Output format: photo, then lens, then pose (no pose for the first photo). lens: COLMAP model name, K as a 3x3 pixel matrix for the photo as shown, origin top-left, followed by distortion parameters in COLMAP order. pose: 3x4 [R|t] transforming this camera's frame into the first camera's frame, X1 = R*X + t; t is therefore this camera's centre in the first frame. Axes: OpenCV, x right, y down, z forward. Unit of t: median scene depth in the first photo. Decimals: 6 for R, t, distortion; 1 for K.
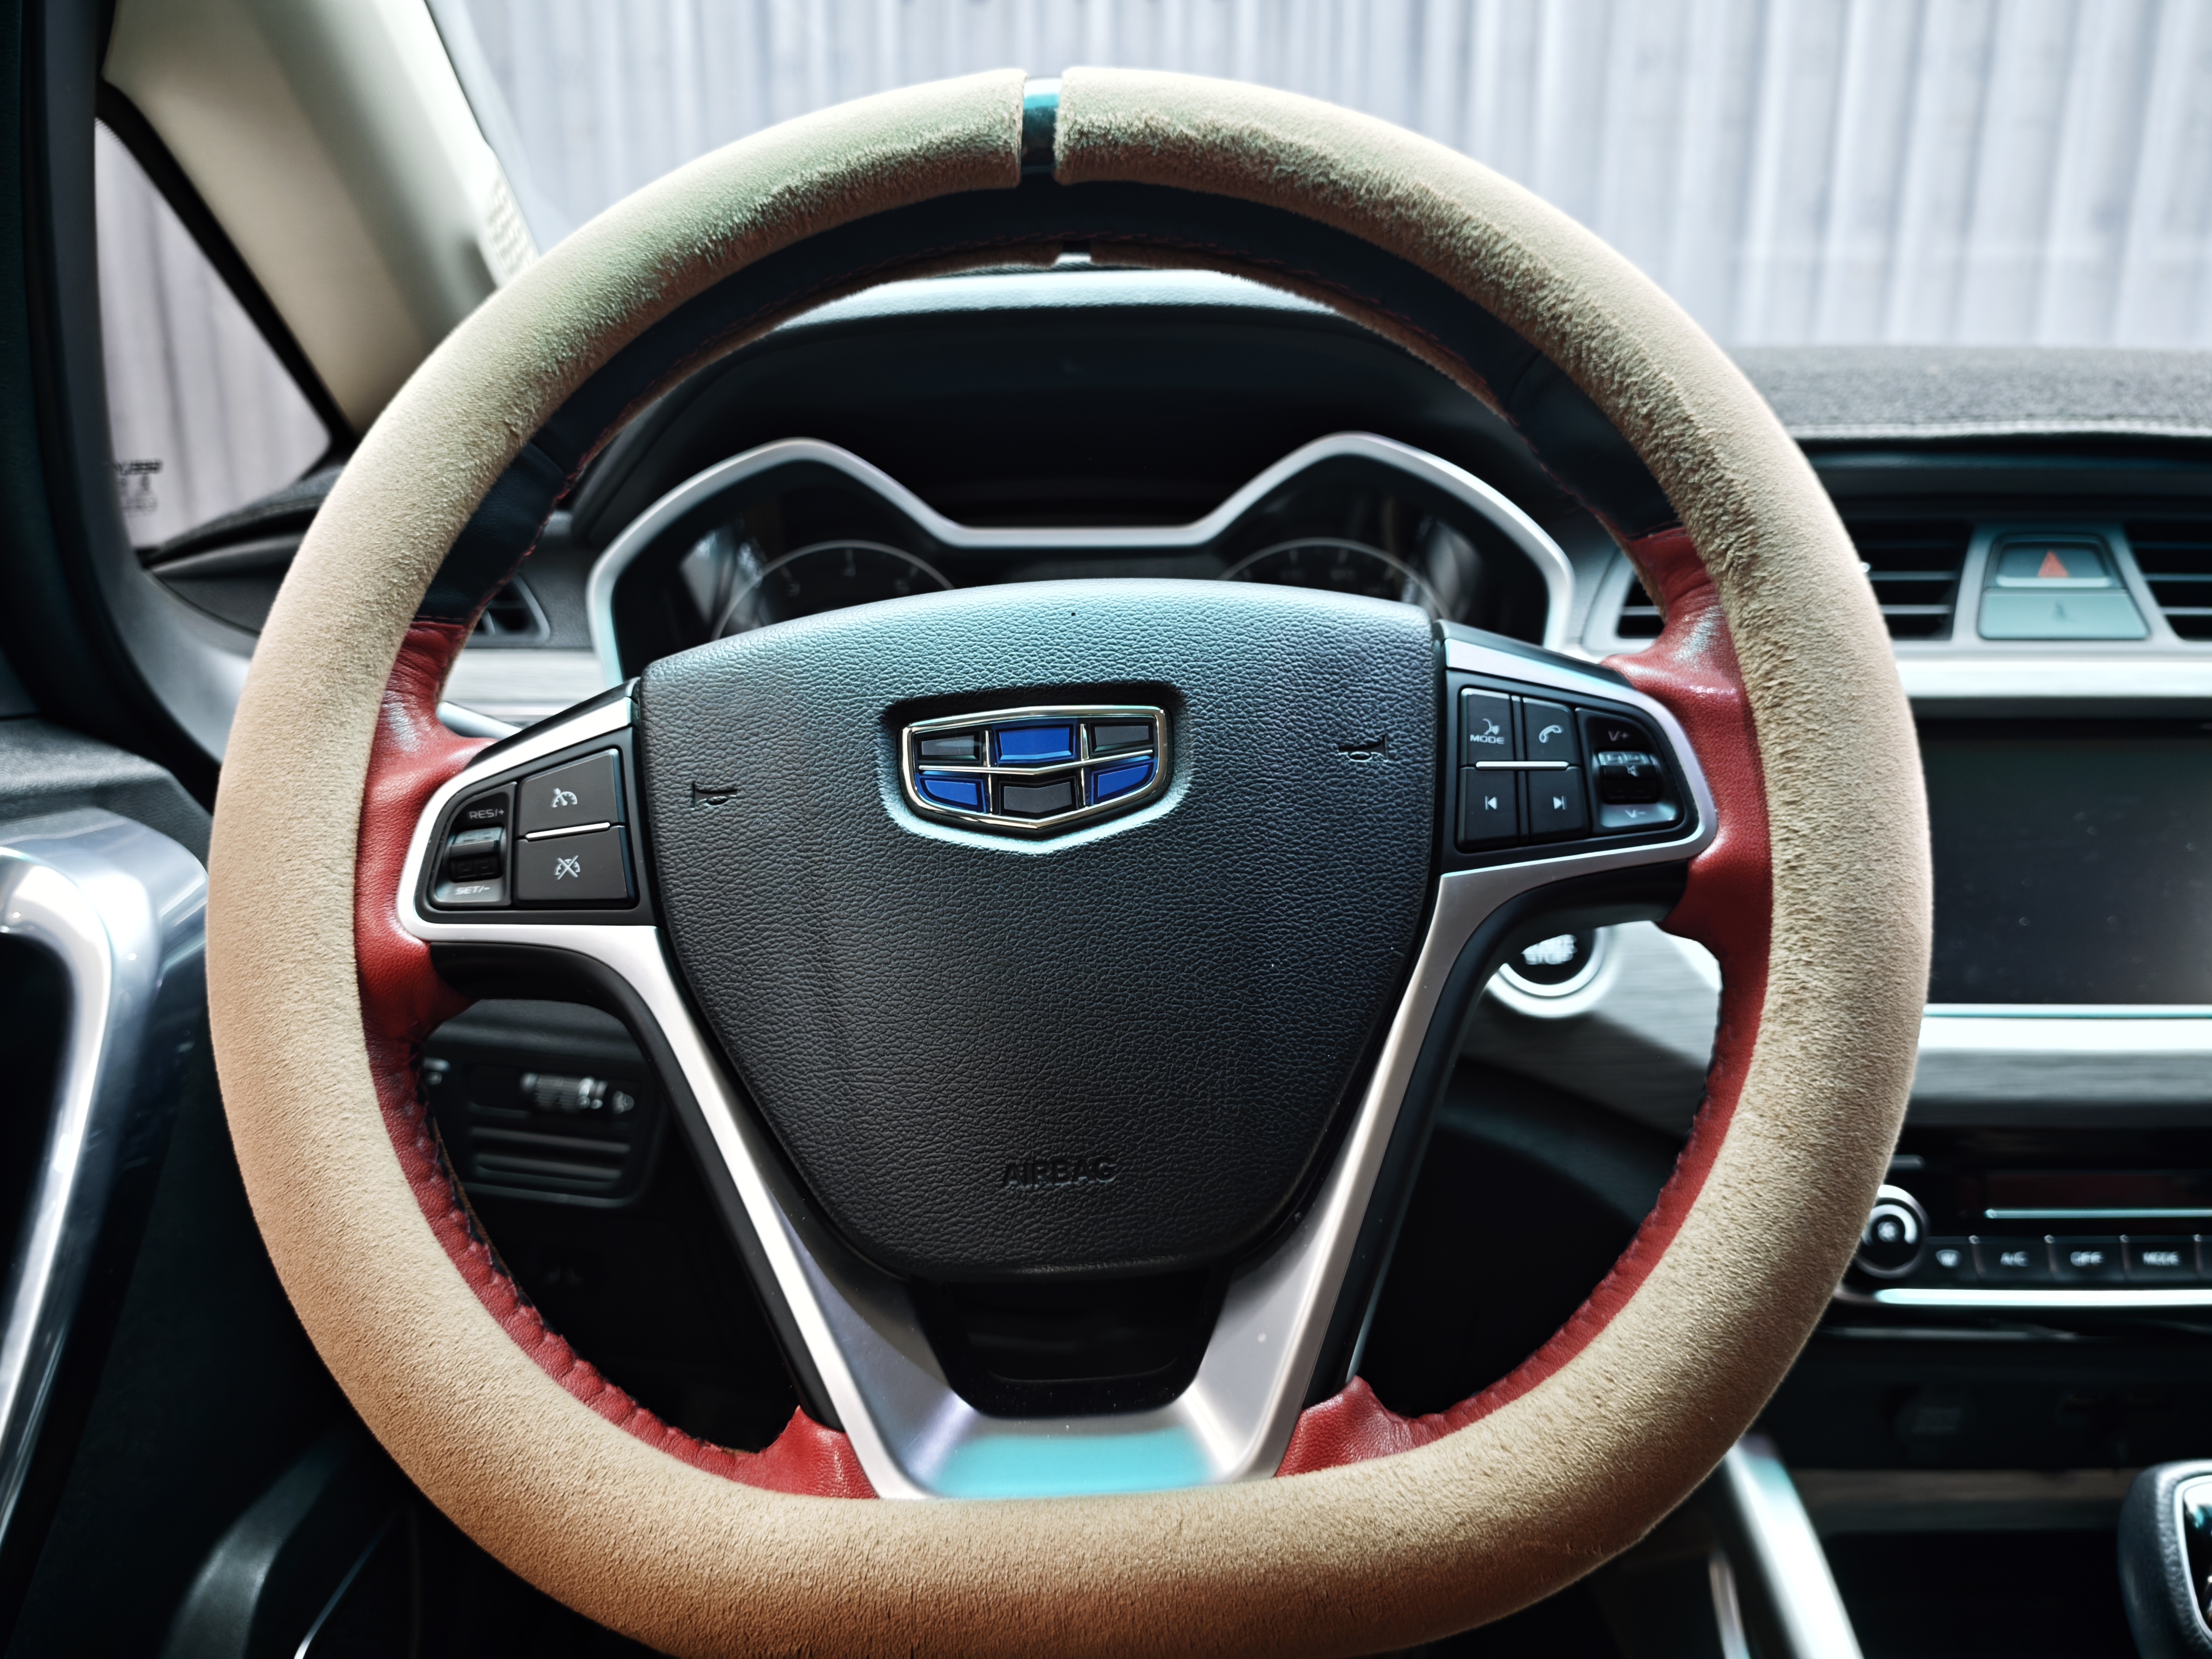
lens RADIAL K [[1527.9, 0, 1072.5], [0, 1527.9, 831.2], [0, 0, 1]] dist [-0.007018, -0.008745]
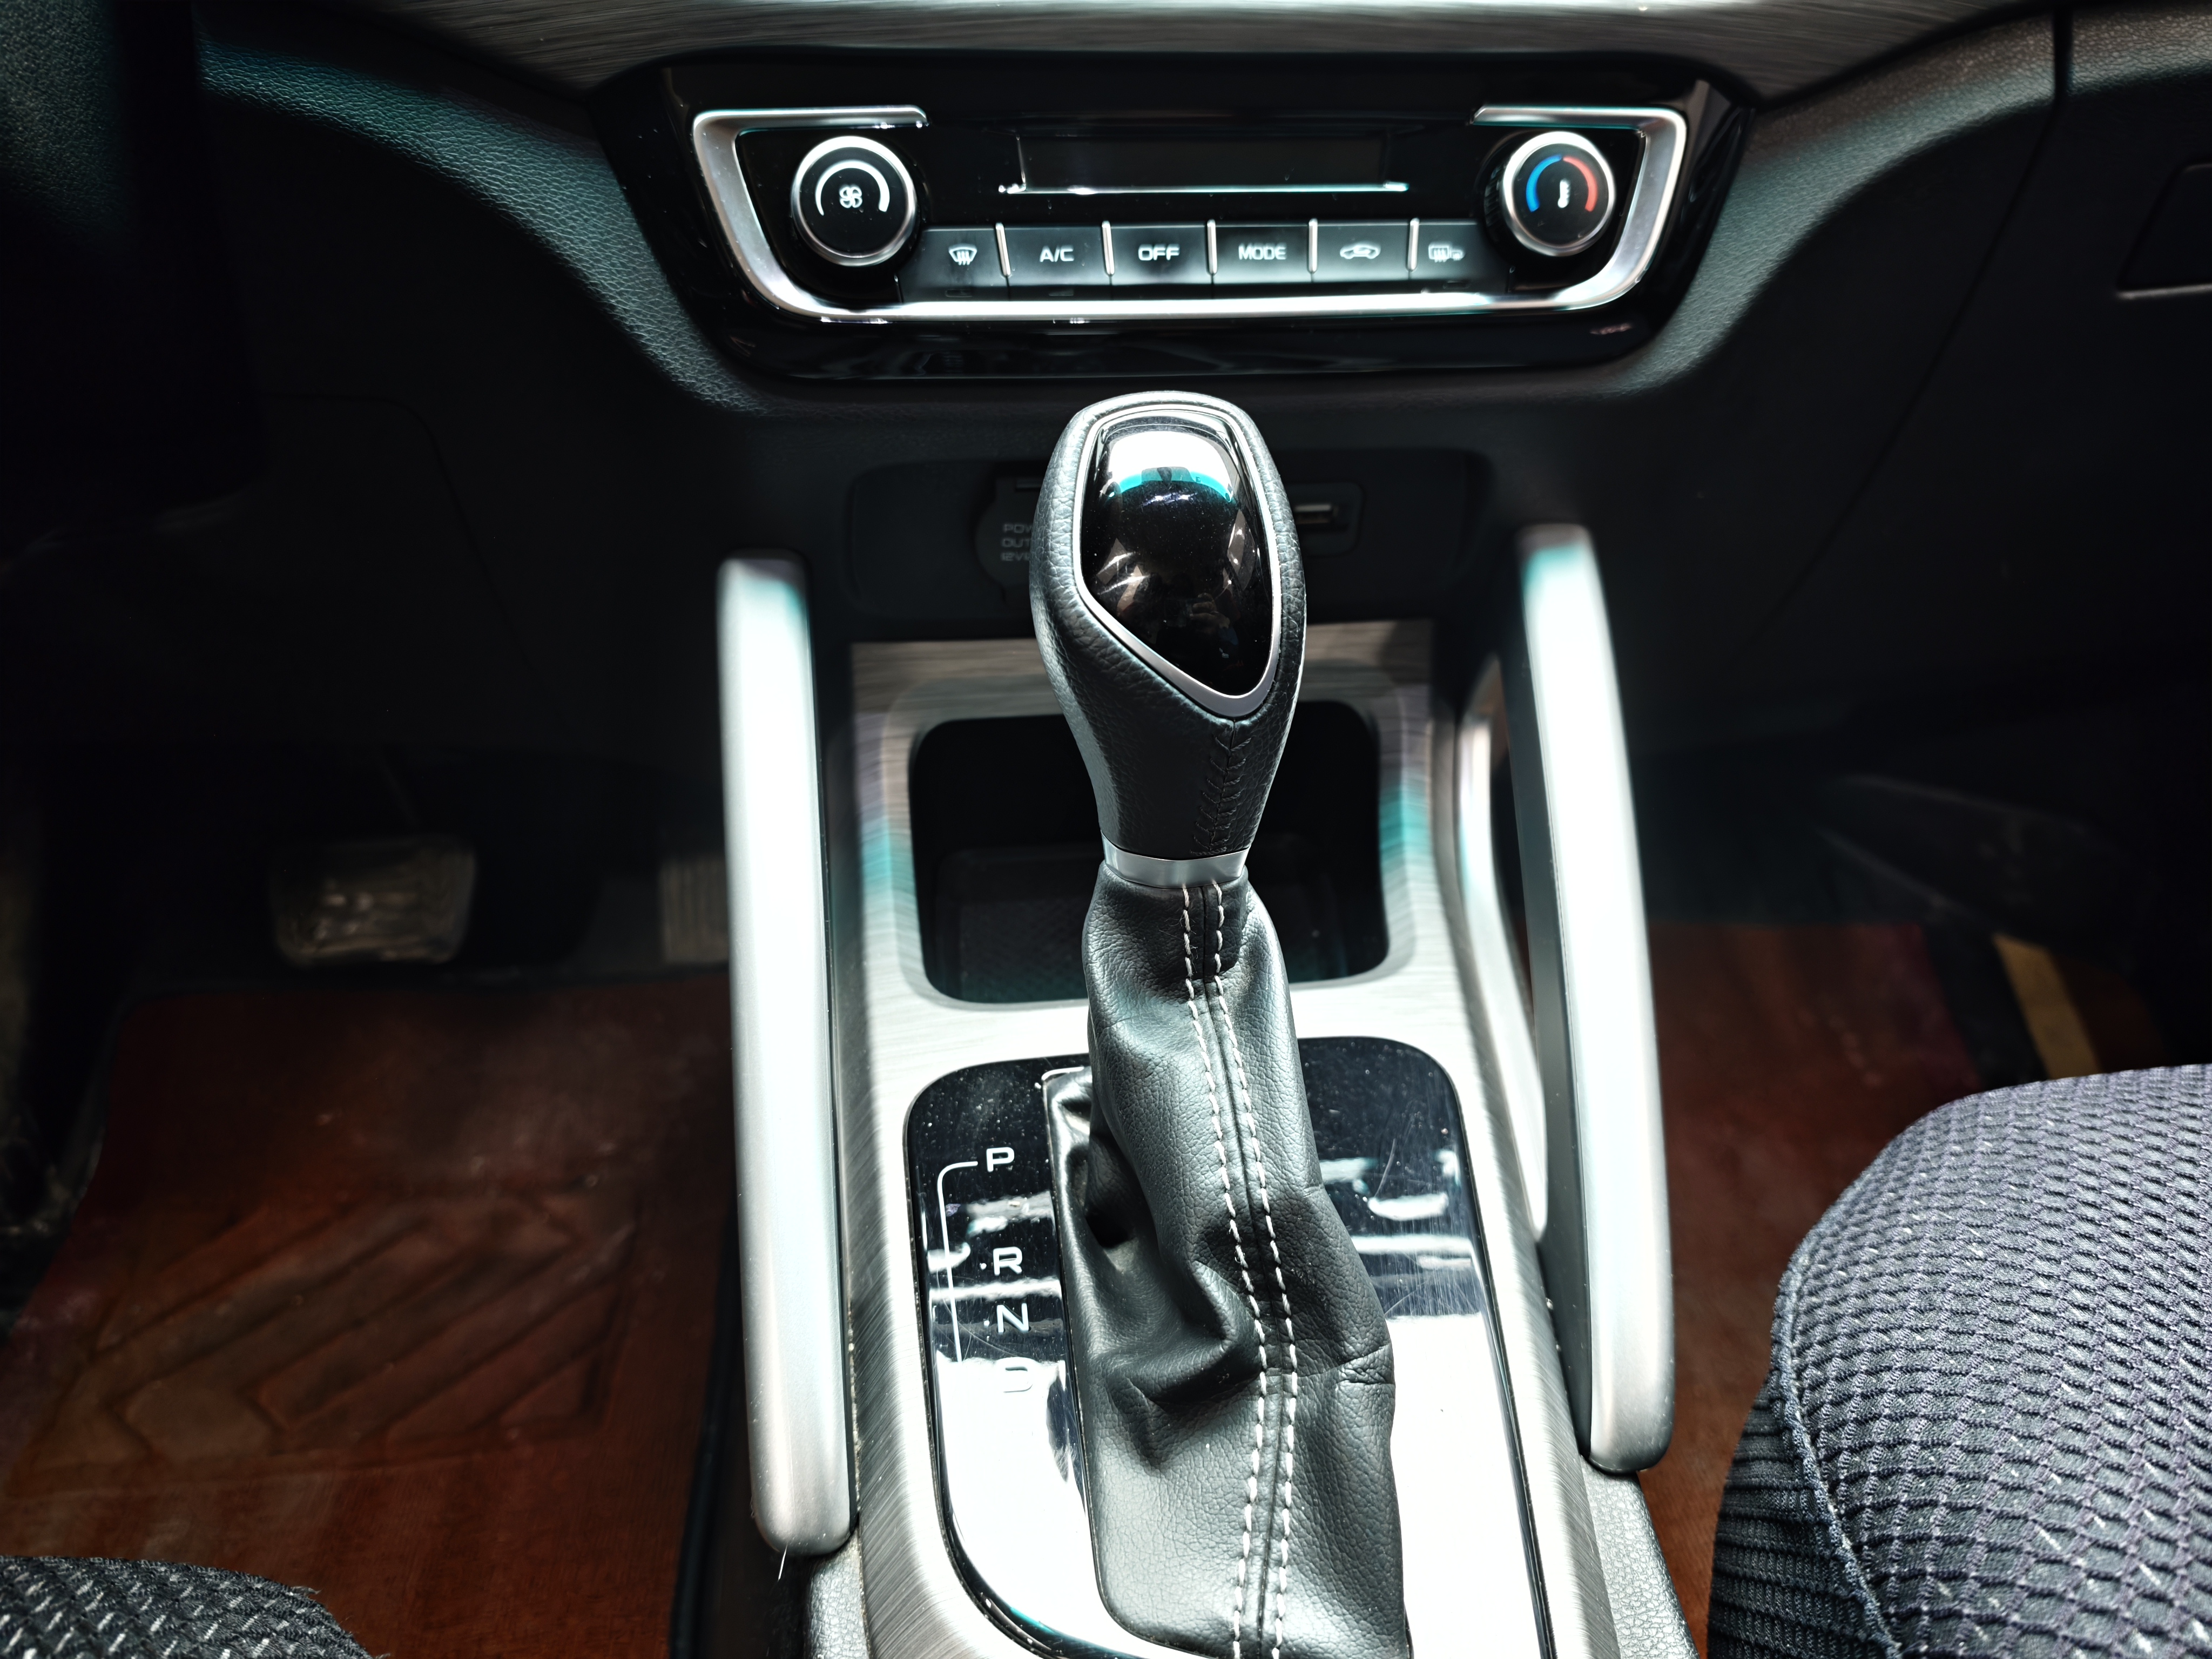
lens RADIAL K [[1543.8, 0, 1106.0], [0, 1543.8, 829.5], [0, 0, 1]] dist [0.000323, -0.024136]
pose [[0.989462, -0.056212, 0.133435, 0.731162], [0.023992, 0.972476, 0.231764, 0.517374], [-0.142790, -0.226121, 0.963577, 0.333923]]
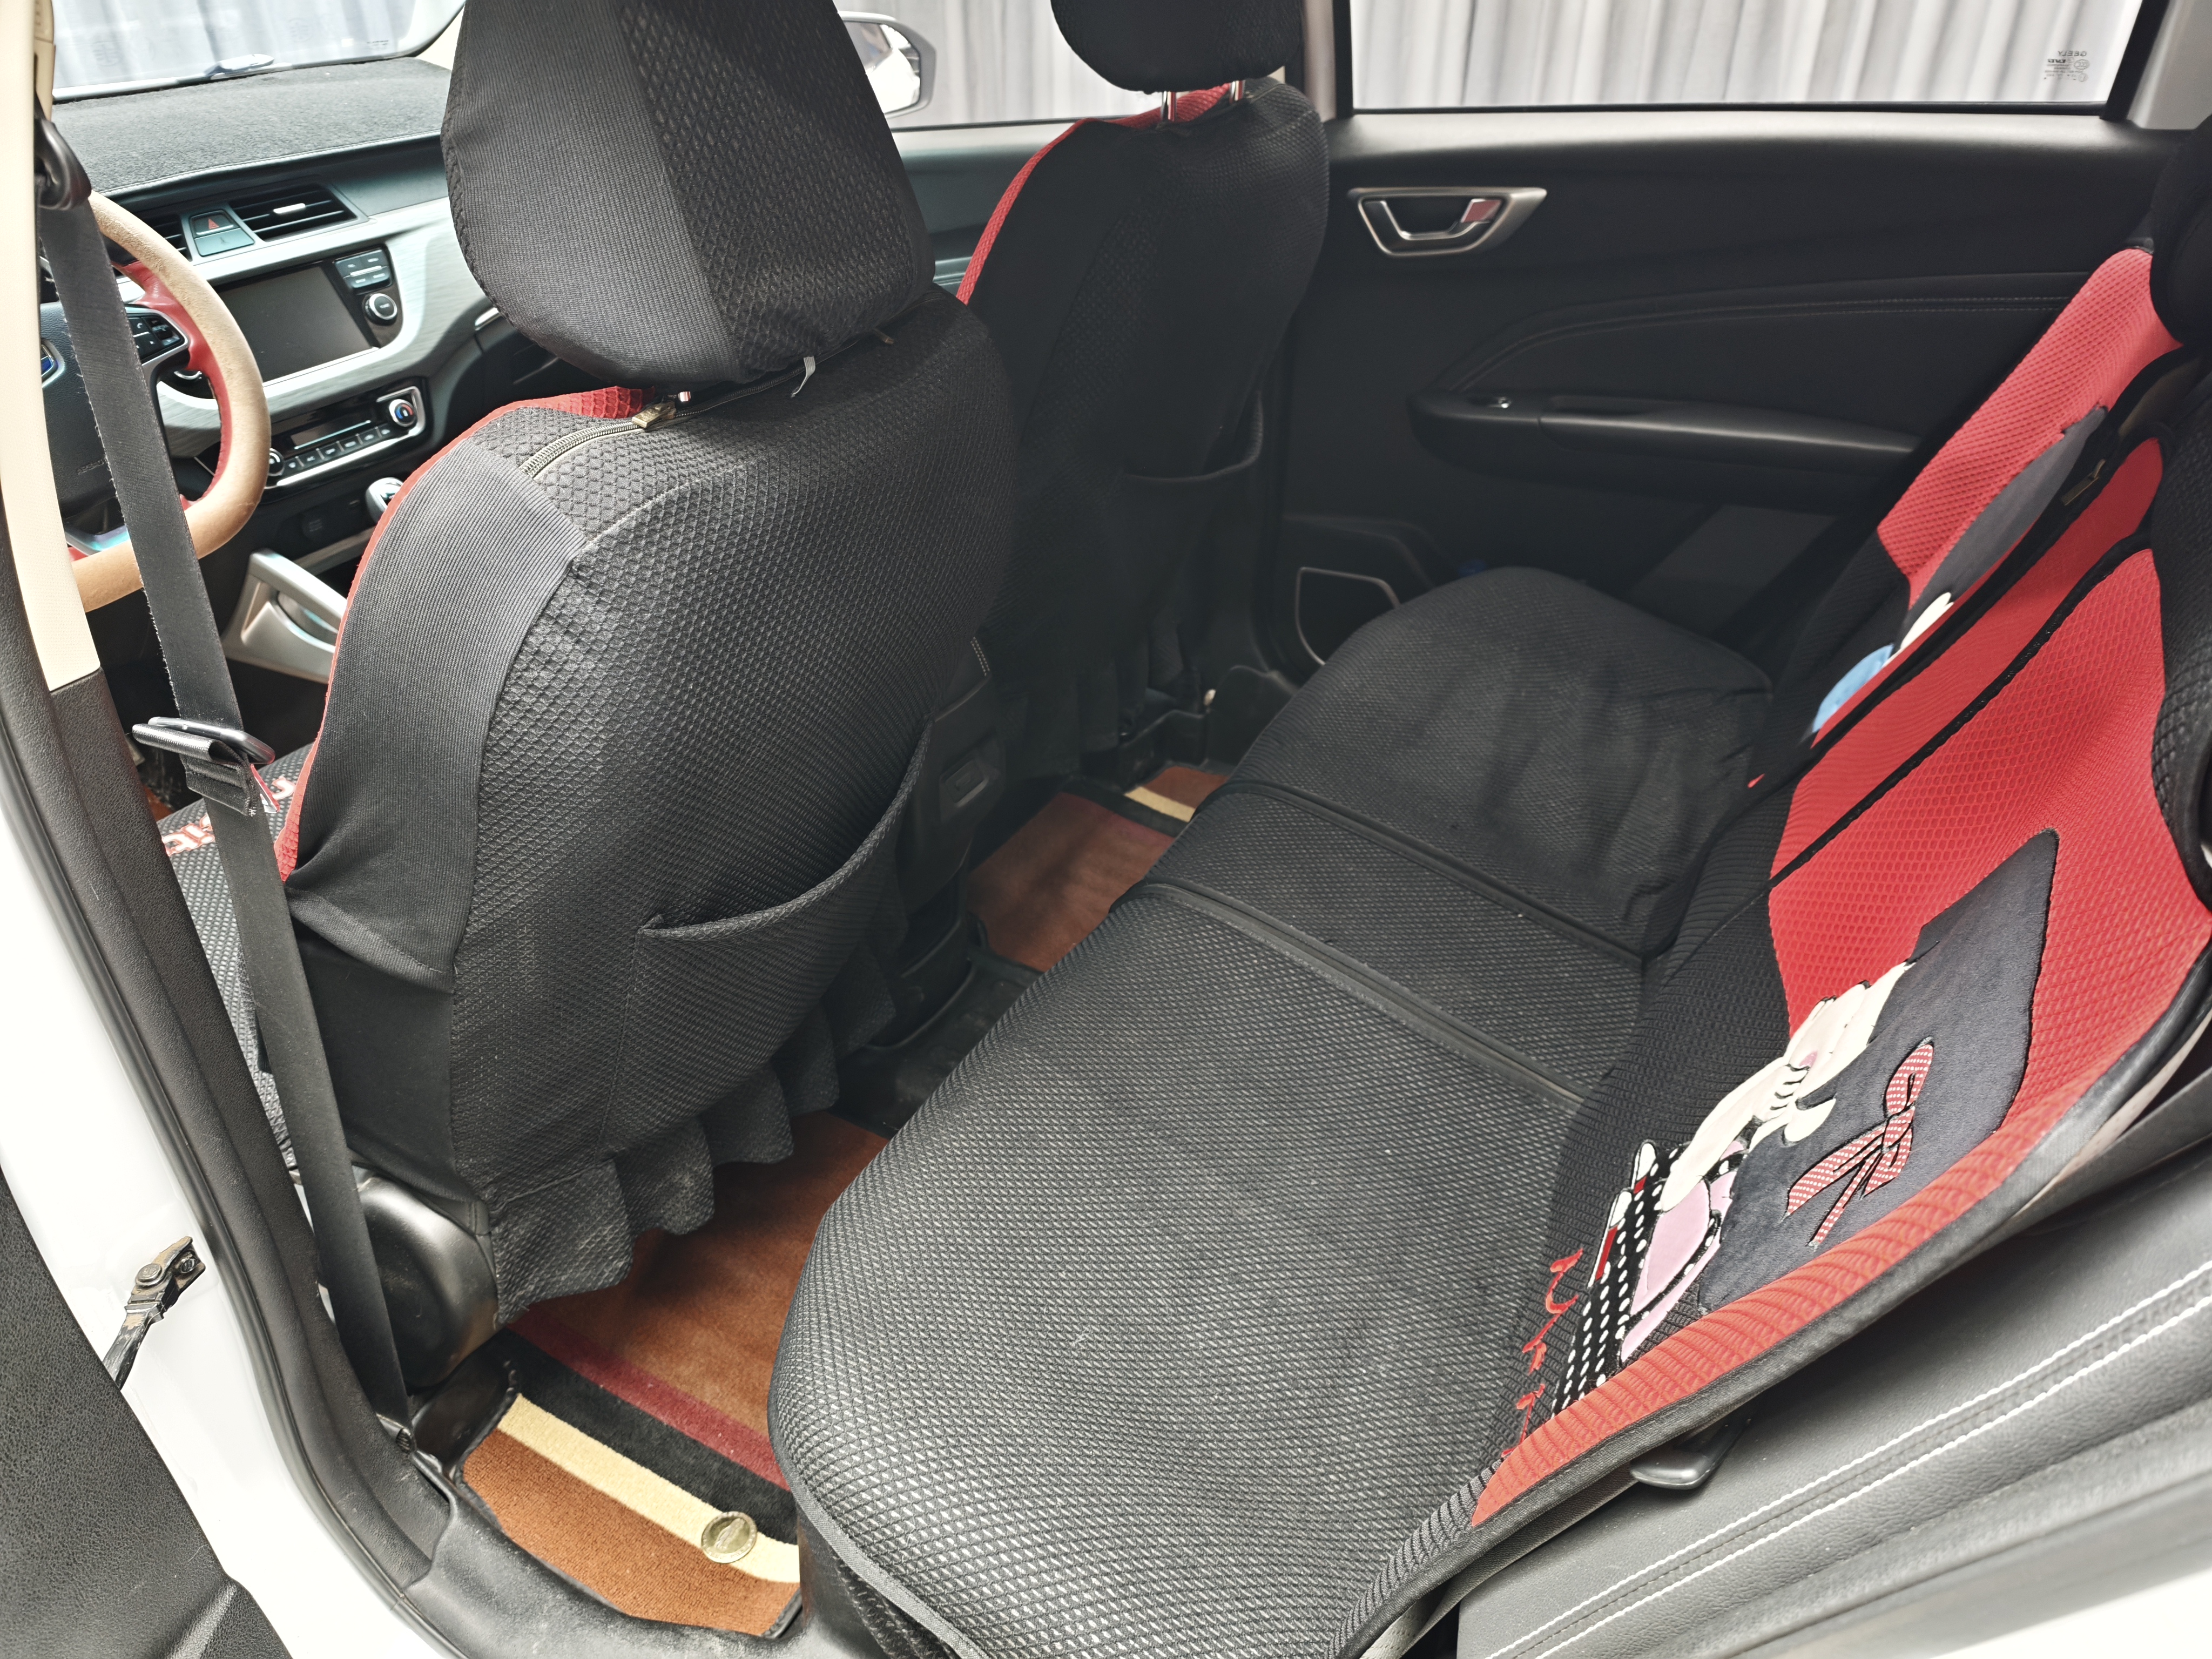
lens RADIAL K [[1543.8, 0, 1106.0], [0, 1543.8, 829.5], [0, 0, 1]] dist [0.000323, -0.024136]
pose [[0.464140, -0.490117, 0.737807, -1.837297], [0.239694, 0.871383, 0.428063, -0.028656], [-0.852714, -0.021833, 0.521922, -2.857469]]
